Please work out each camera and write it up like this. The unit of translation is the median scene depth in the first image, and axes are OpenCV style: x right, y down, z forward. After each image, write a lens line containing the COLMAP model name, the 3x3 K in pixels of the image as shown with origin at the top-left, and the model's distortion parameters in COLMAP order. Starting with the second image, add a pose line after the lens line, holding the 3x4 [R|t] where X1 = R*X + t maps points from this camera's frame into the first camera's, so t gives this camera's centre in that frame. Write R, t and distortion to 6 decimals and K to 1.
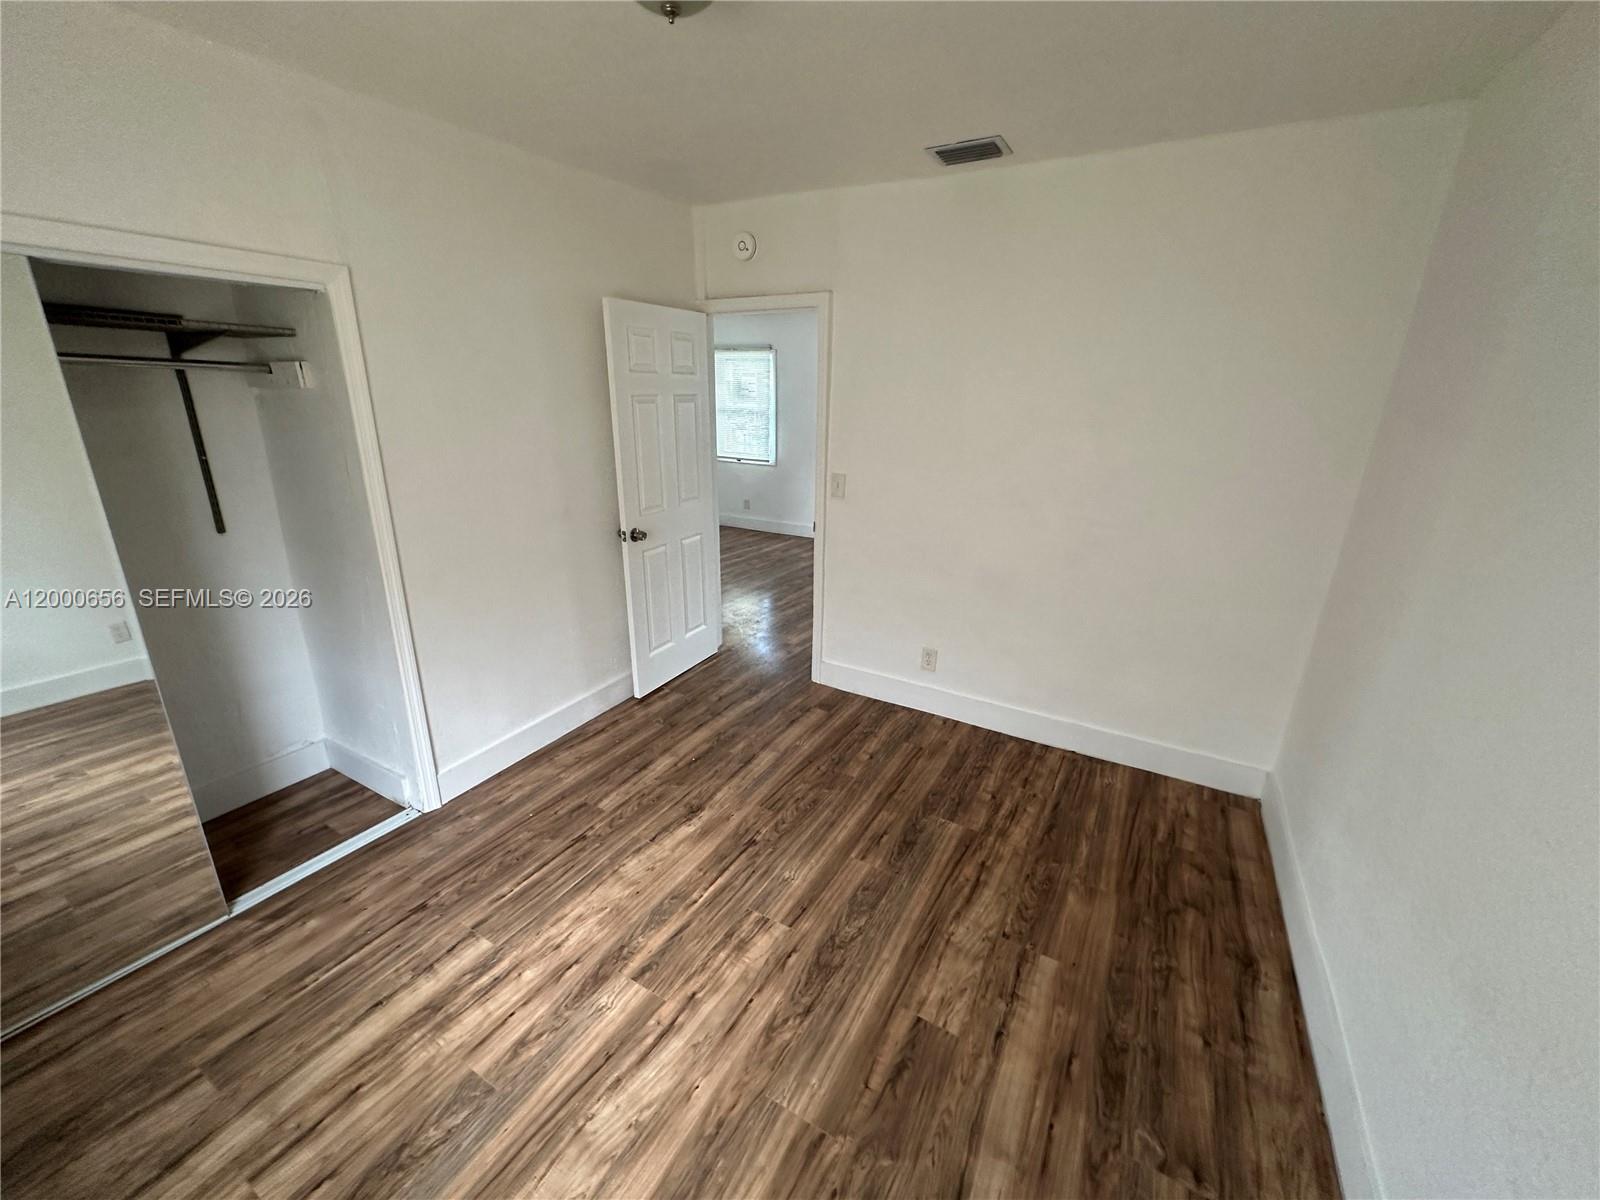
lens RADIAL K [[638.6, 0, 798.0], [0, 638.6, 596.2], [0, 0, 1]] dist [0.000033, 0.000269]
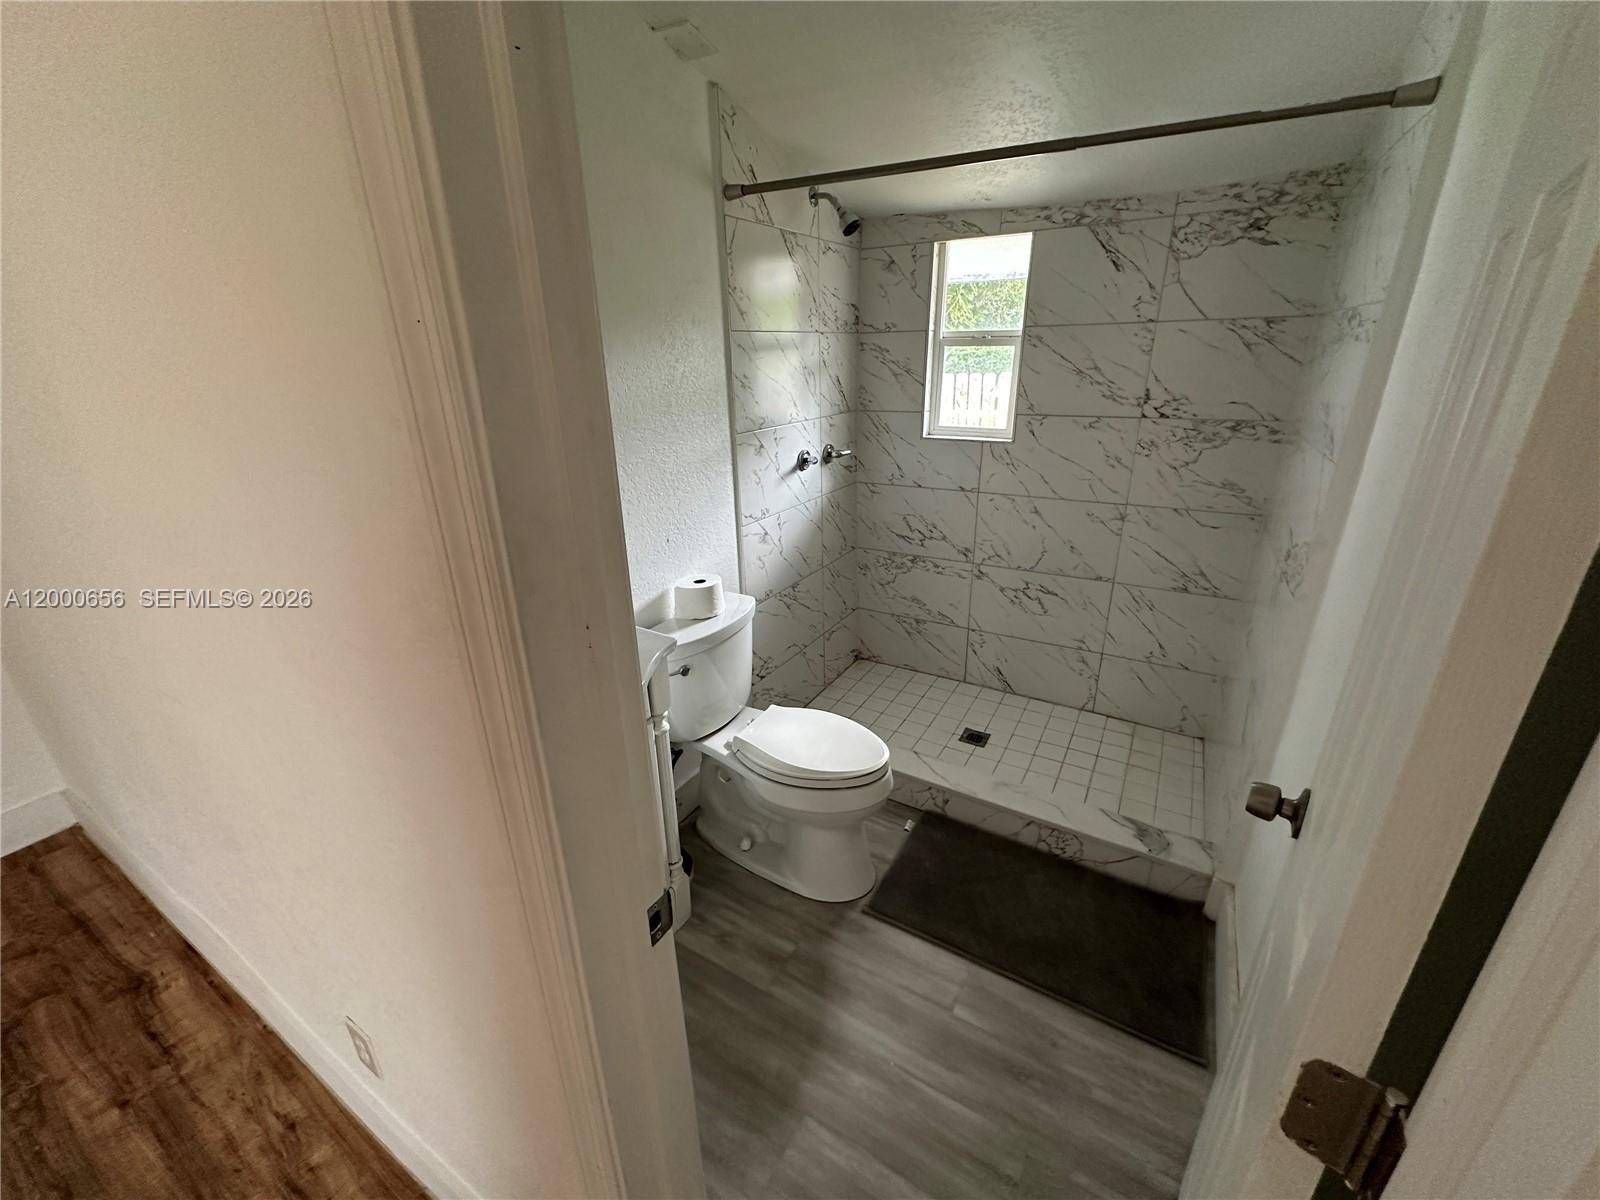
lens RADIAL K [[640.4, 0, 796.8], [0, 640.4, 597.8], [0, 0, 1]] dist [-0.000416, 0.000457]
pose [[0.020669, -0.382956, 0.923535, 0.124272], [0.328758, 0.874967, 0.355459, 0.102665], [-0.944188, 0.296273, 0.143984, -0.111904]]
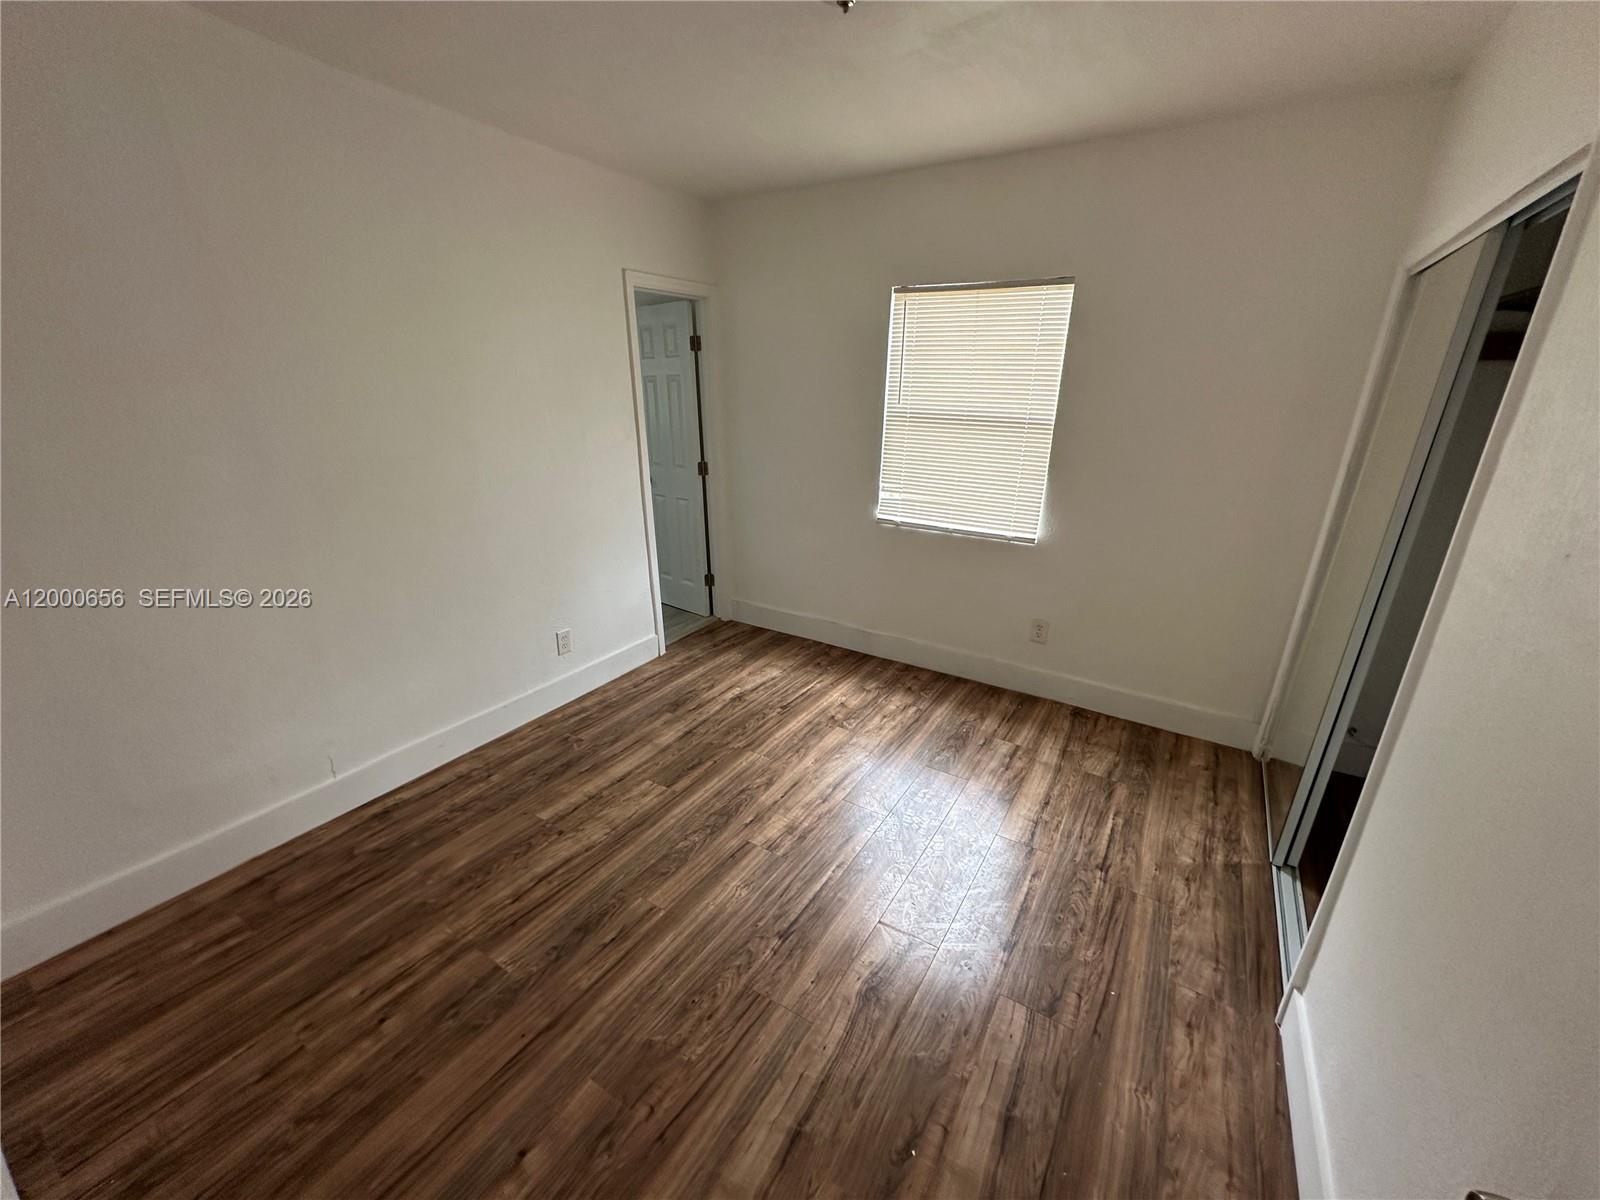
lens RADIAL K [[640.4, 0, 796.8], [0, 640.4, 597.8], [0, 0, 1]] dist [-0.000416, 0.000457]
pose [[-0.999100, -0.031937, 0.027931, -0.118297], [-0.009087, 0.804126, 0.594389, -0.499326], [-0.041443, 0.593600, -0.803692, 1.681108]]
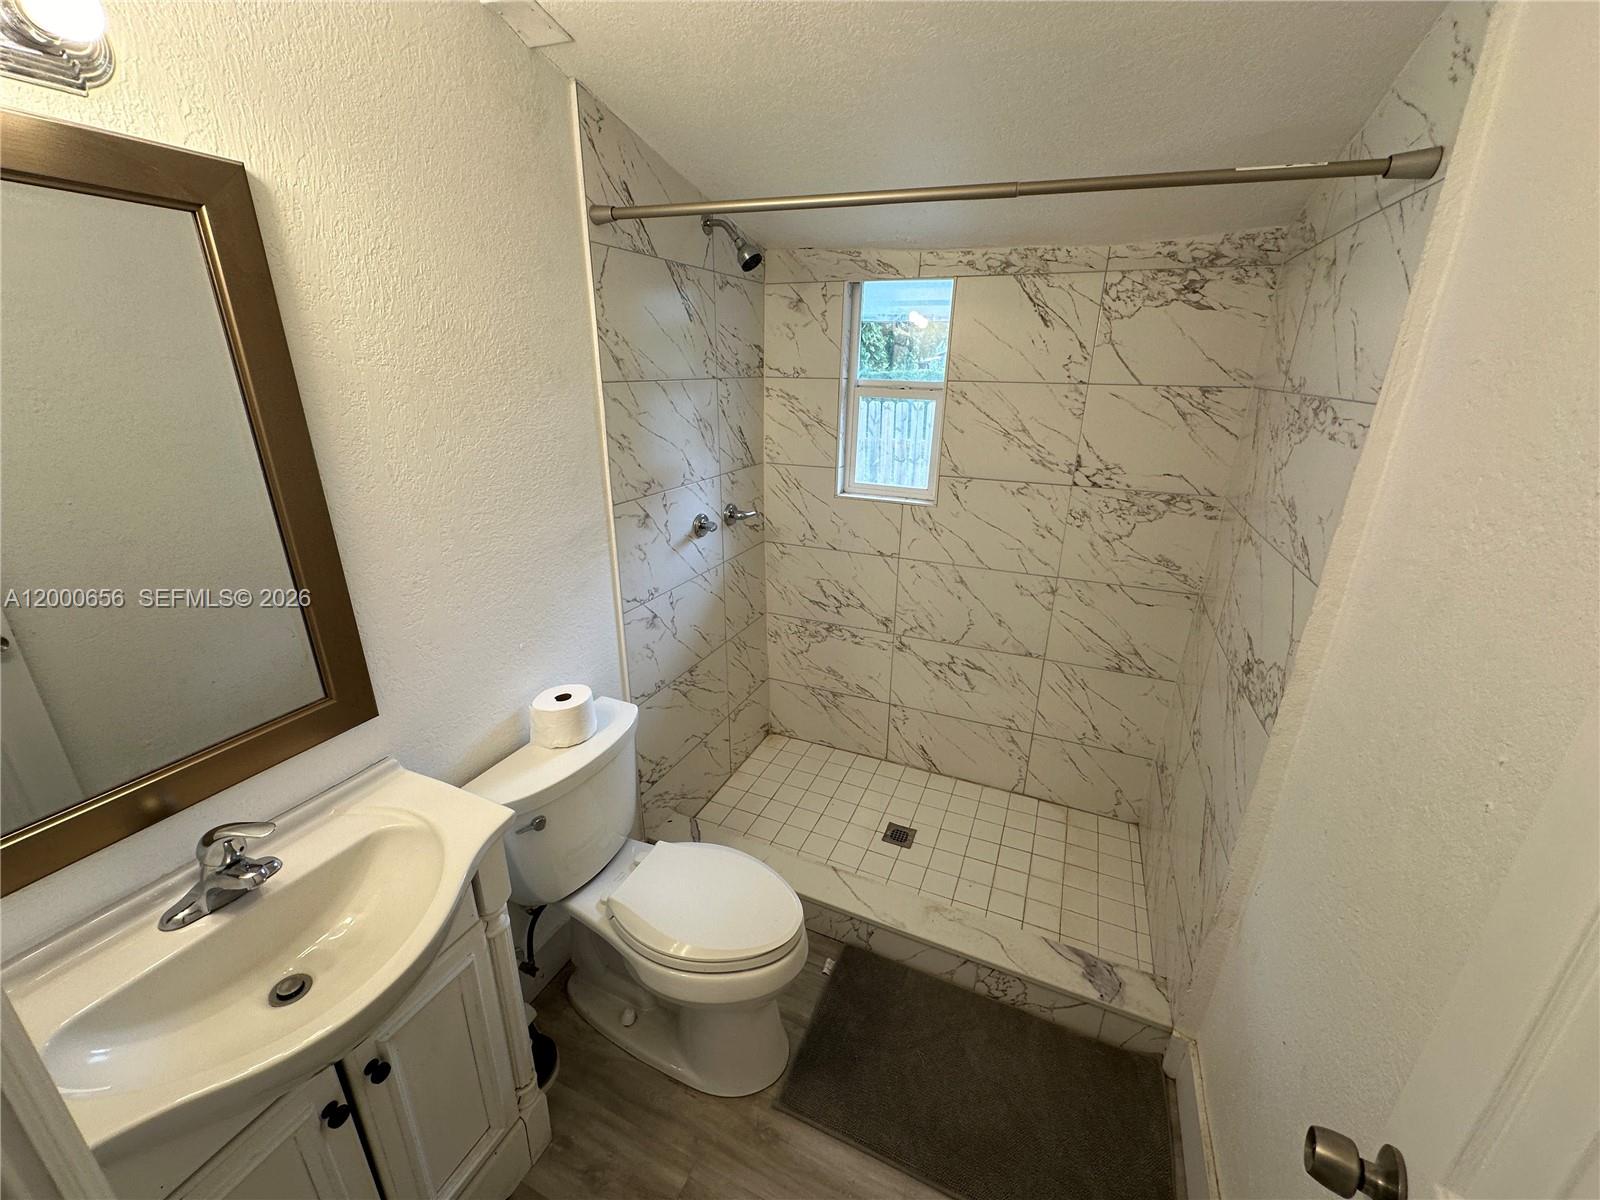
lens RADIAL K [[644.6, 0, 797.7], [0, 644.6, 597.5], [0, 0, 1]] dist [-0.000192, 0.000228]
pose [[-0.105812, -0.364256, 0.925268, 0.326686], [0.291069, 0.878391, 0.379088, 0.060937], [-0.950833, 0.309429, 0.013079, -0.155302]]
